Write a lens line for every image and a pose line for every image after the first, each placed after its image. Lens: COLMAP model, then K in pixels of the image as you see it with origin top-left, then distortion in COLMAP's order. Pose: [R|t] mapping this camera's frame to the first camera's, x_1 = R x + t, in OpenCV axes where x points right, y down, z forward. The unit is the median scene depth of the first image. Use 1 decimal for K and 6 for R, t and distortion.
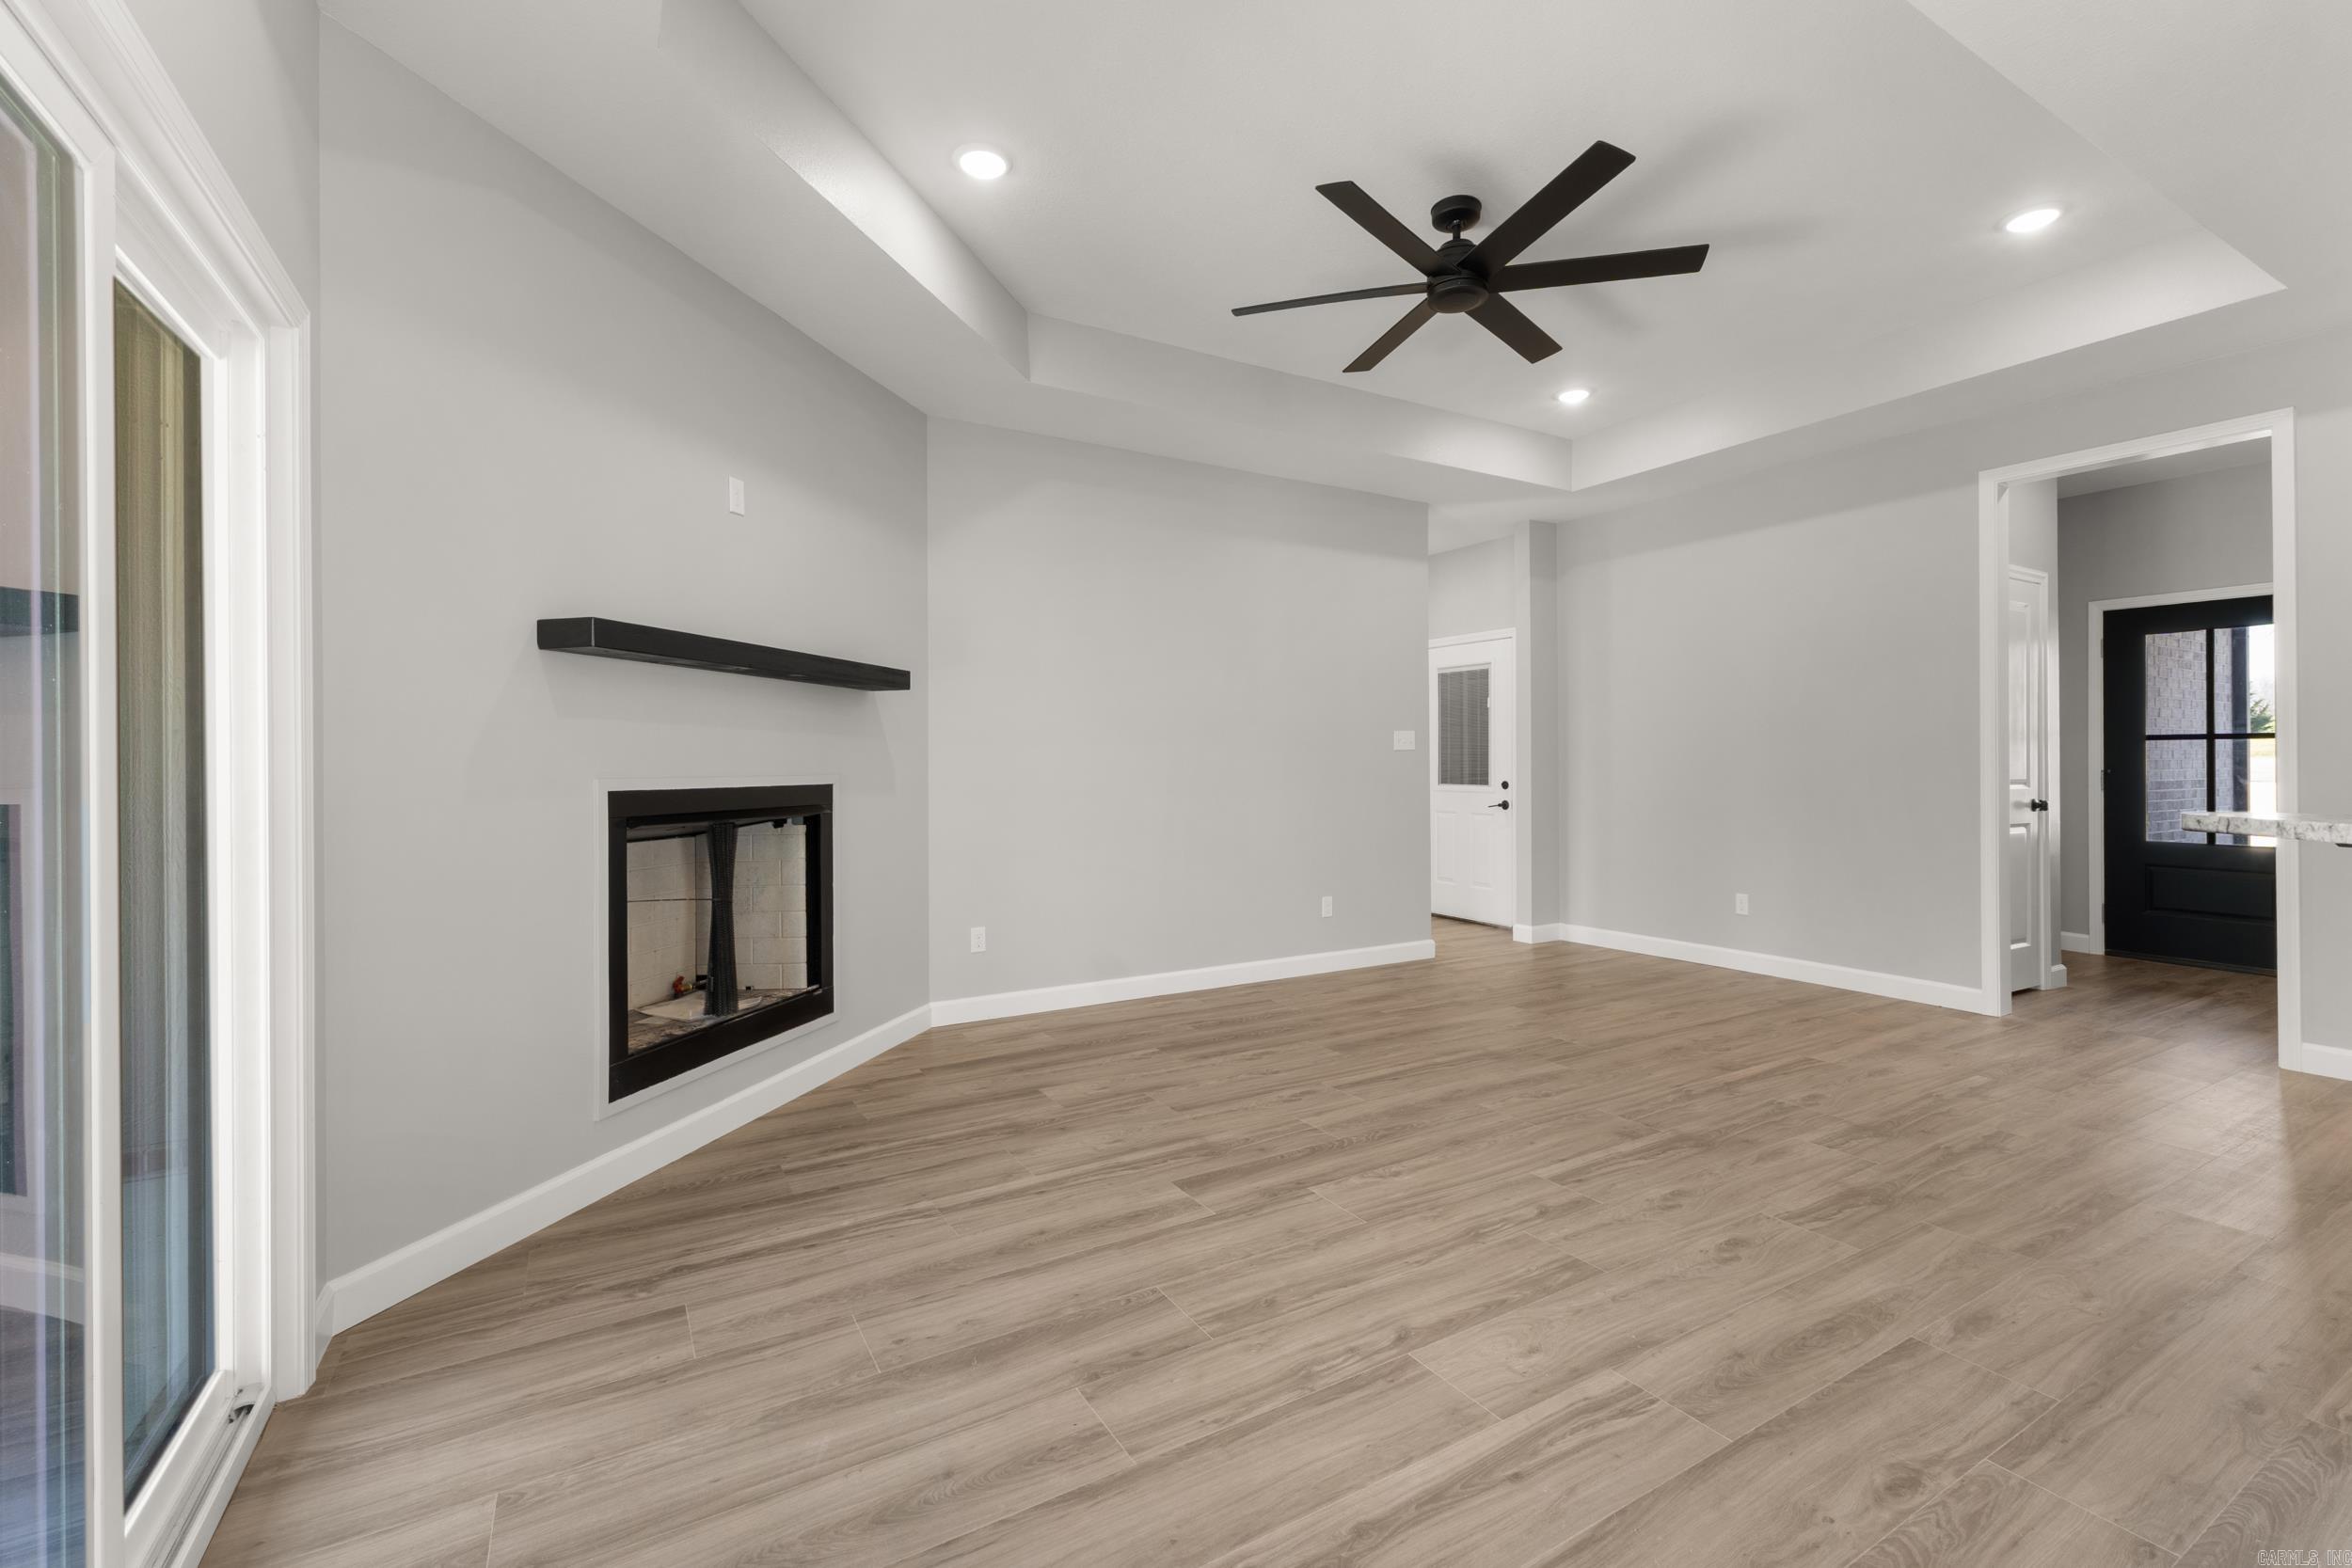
lens RADIAL K [[1007.0, 0, 1182.7], [0, 1007.0, 766.3], [0, 0, 1]] dist [0.001824, 0.000059]
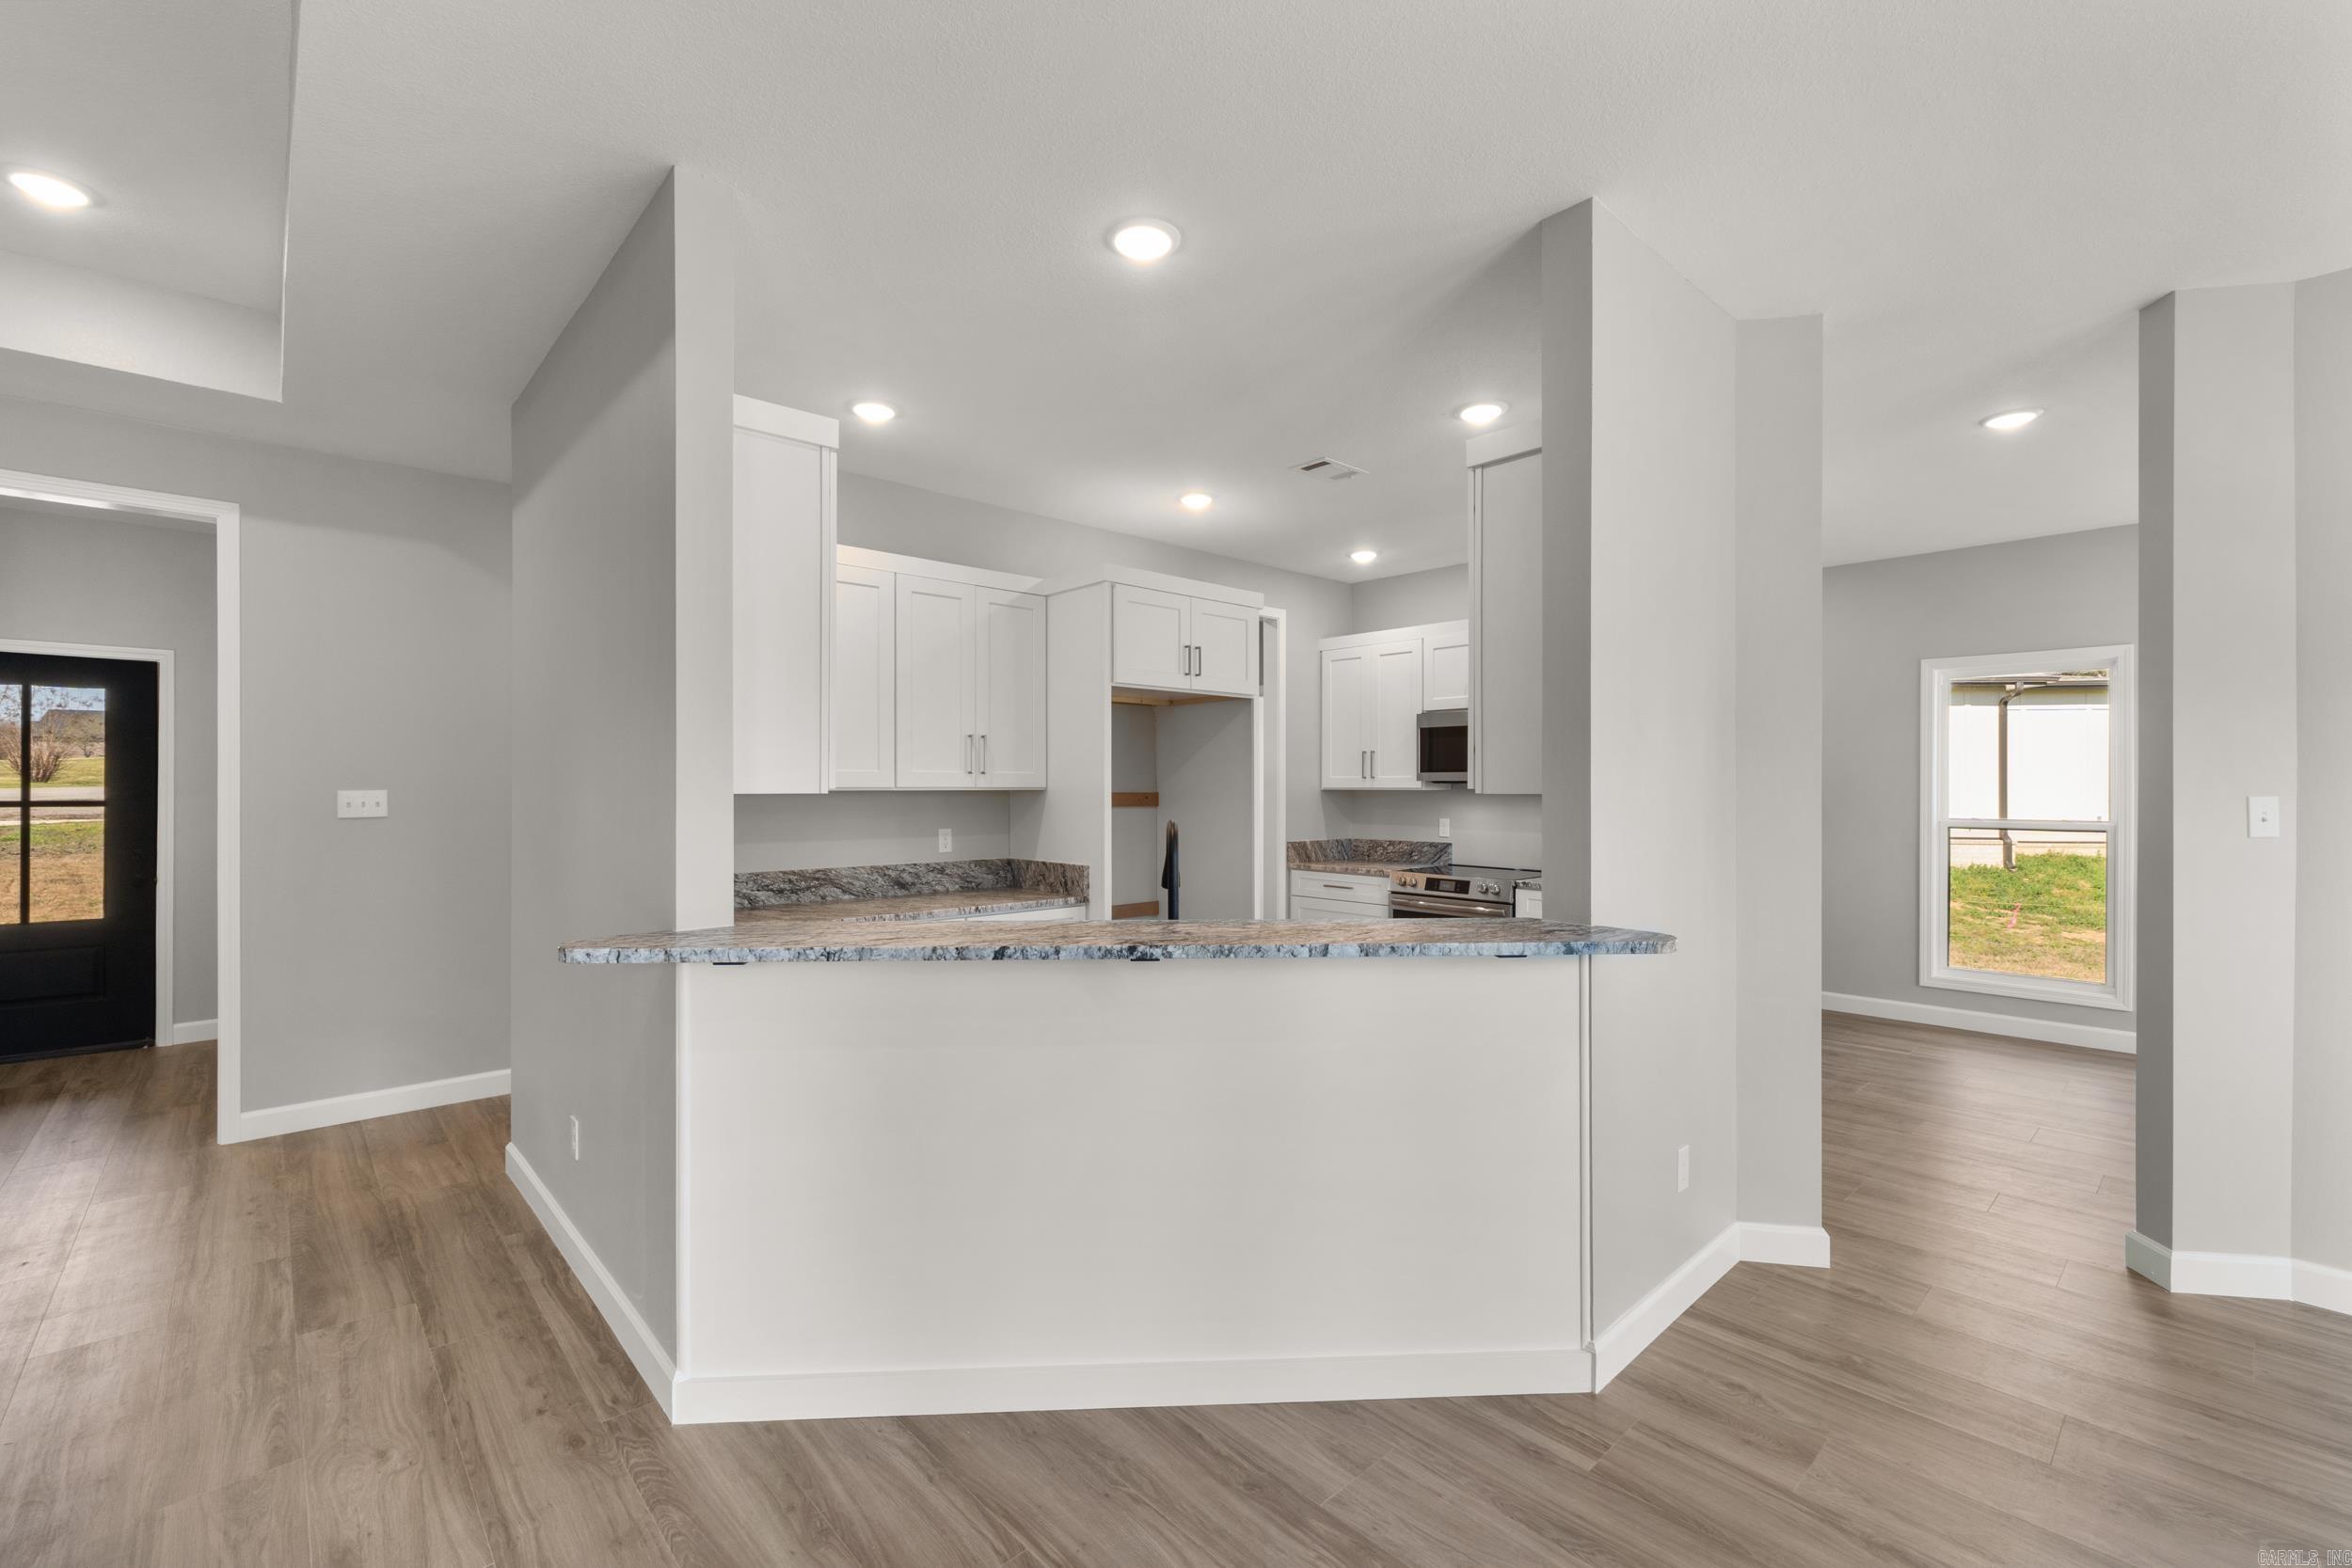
lens RADIAL K [[992.1, 0, 1185.0], [0, 992.1, 780.0], [0, 0, 1]] dist [0.002377, 0.000245]
pose [[-0.213619, 0.008679, 0.976878, -0.118537], [0.003933, 0.999960, -0.008024, -0.064139], [-0.976909, 0.002128, -0.213645, 0.287894]]
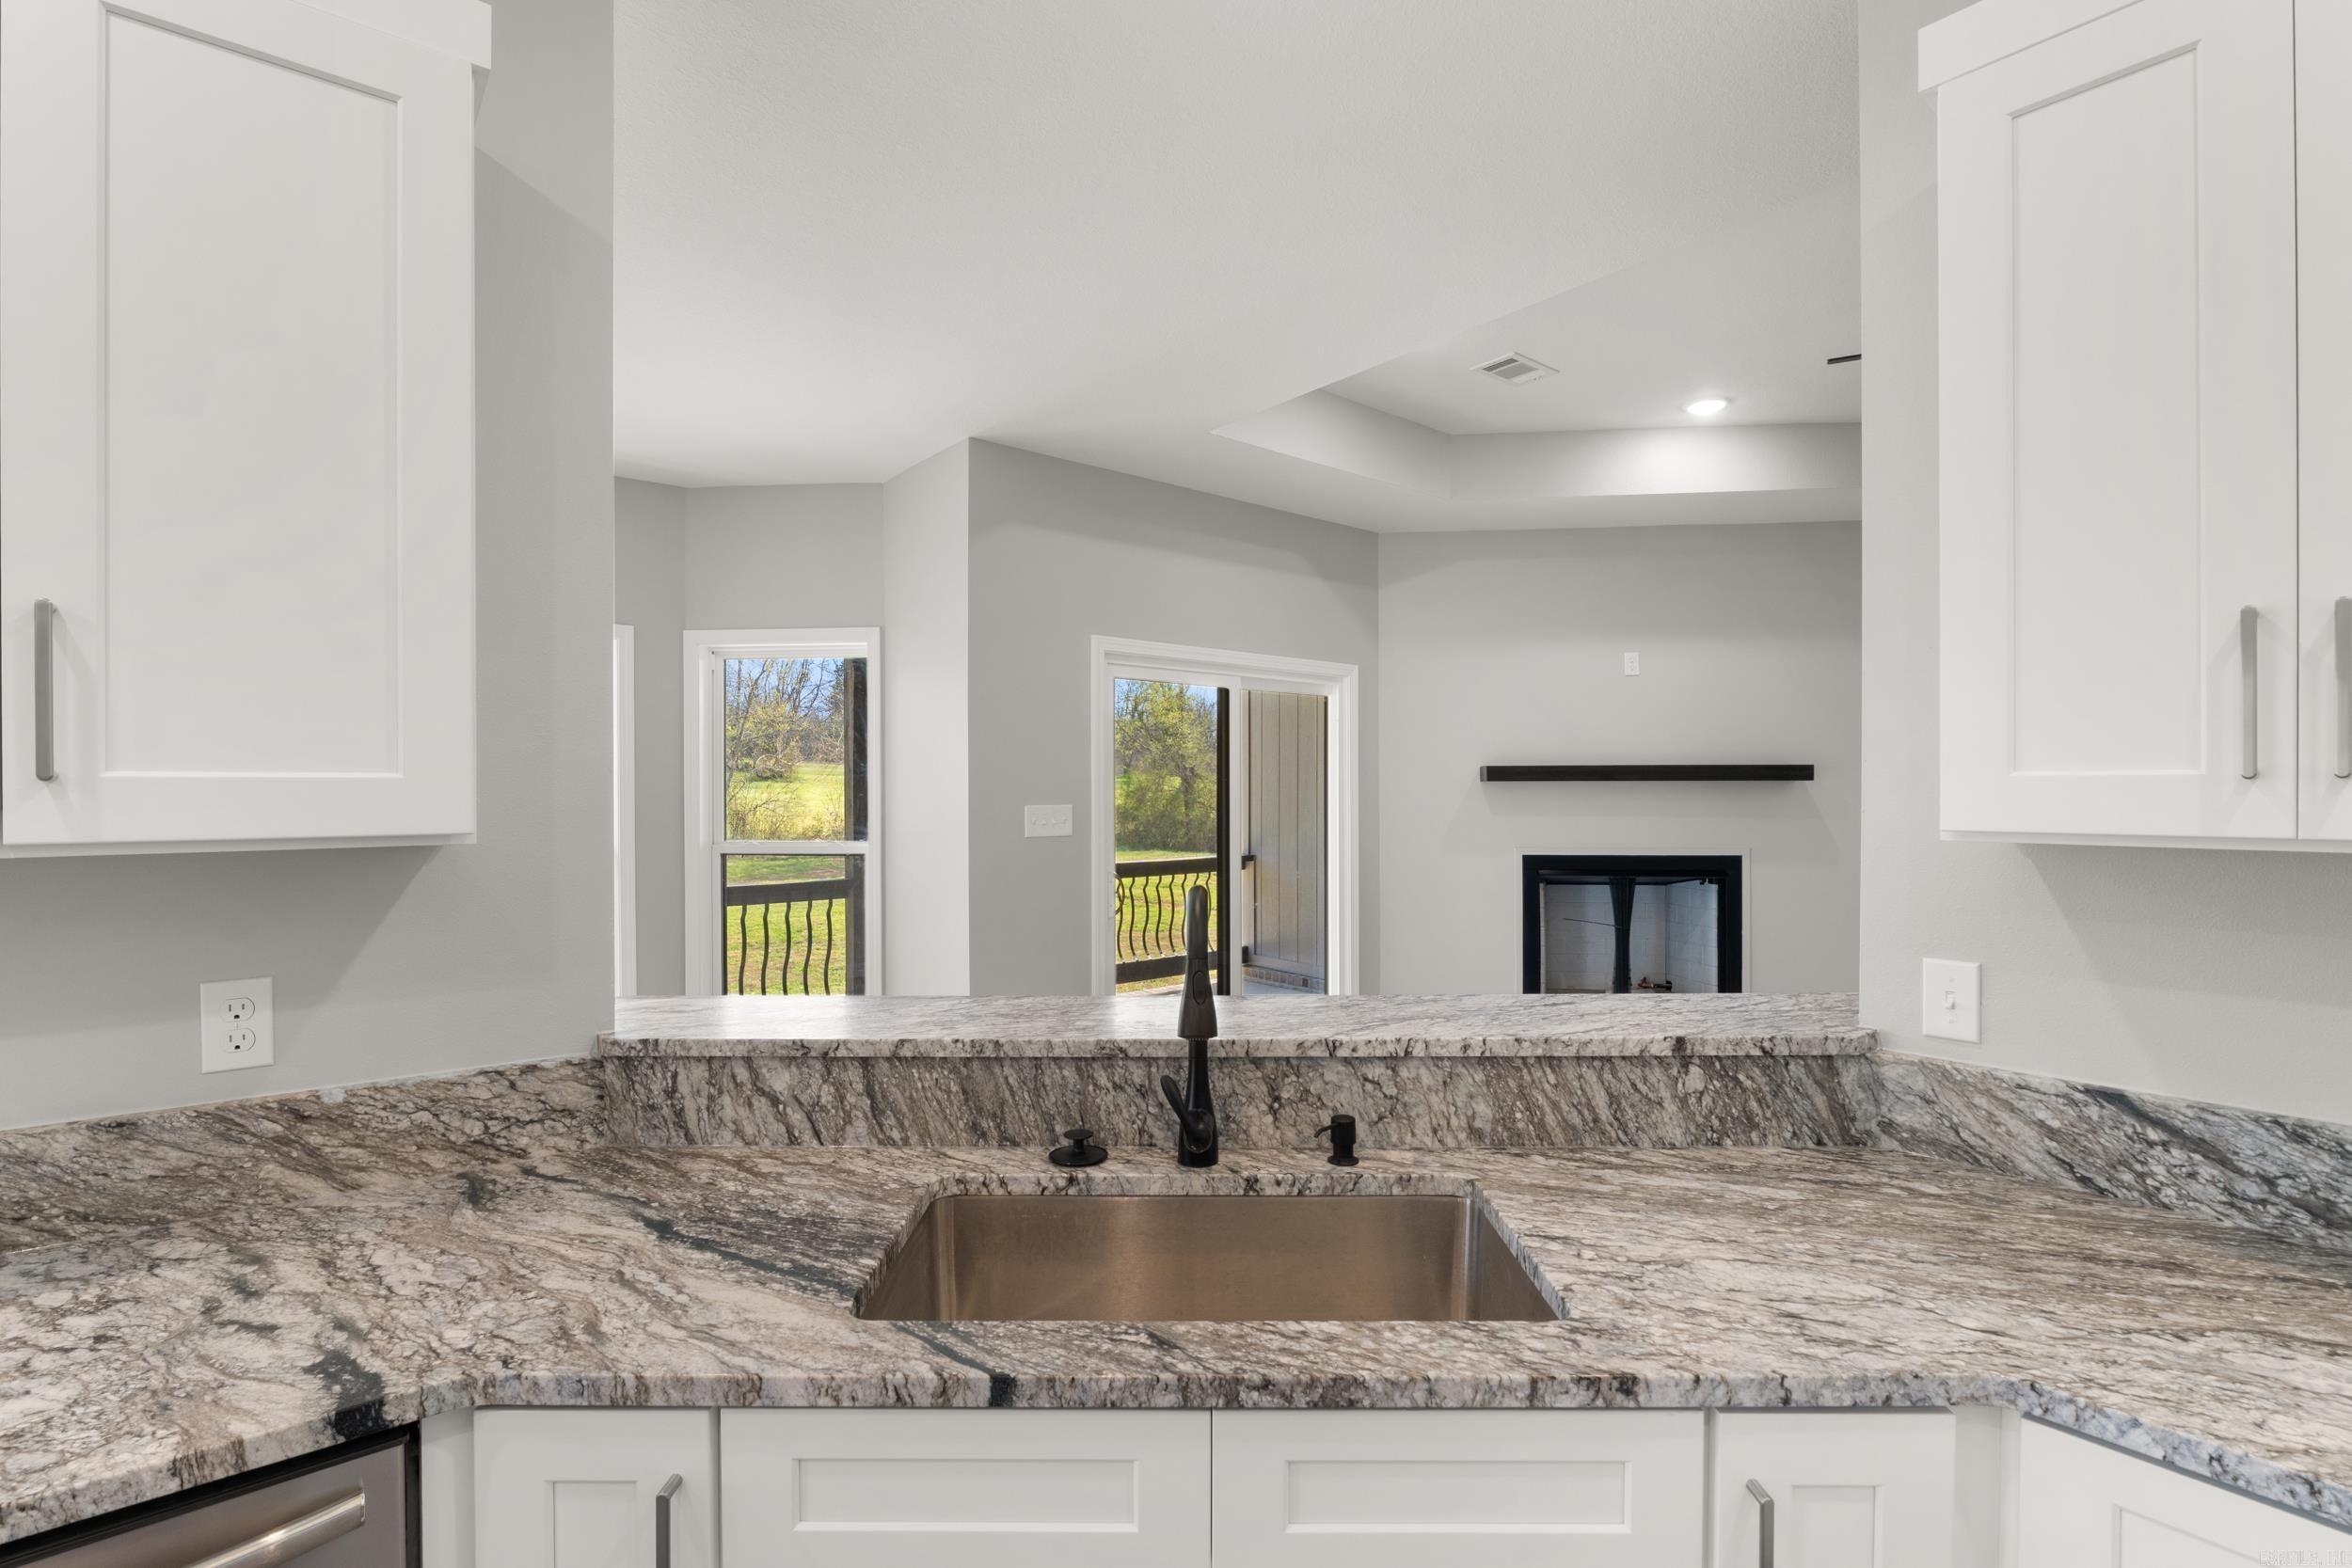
lens RADIAL K [[1073.4, 0, 1177.2], [0, 1073.4, 793.5], [0, 0, 1]] dist [-0.009350, 0.000677]
pose [[0.154738, 0.011489, -0.987889, 0.995240], [0.000729, 0.999931, 0.011743, -0.087227], [0.987955, -0.002537, 0.154719, 0.068031]]
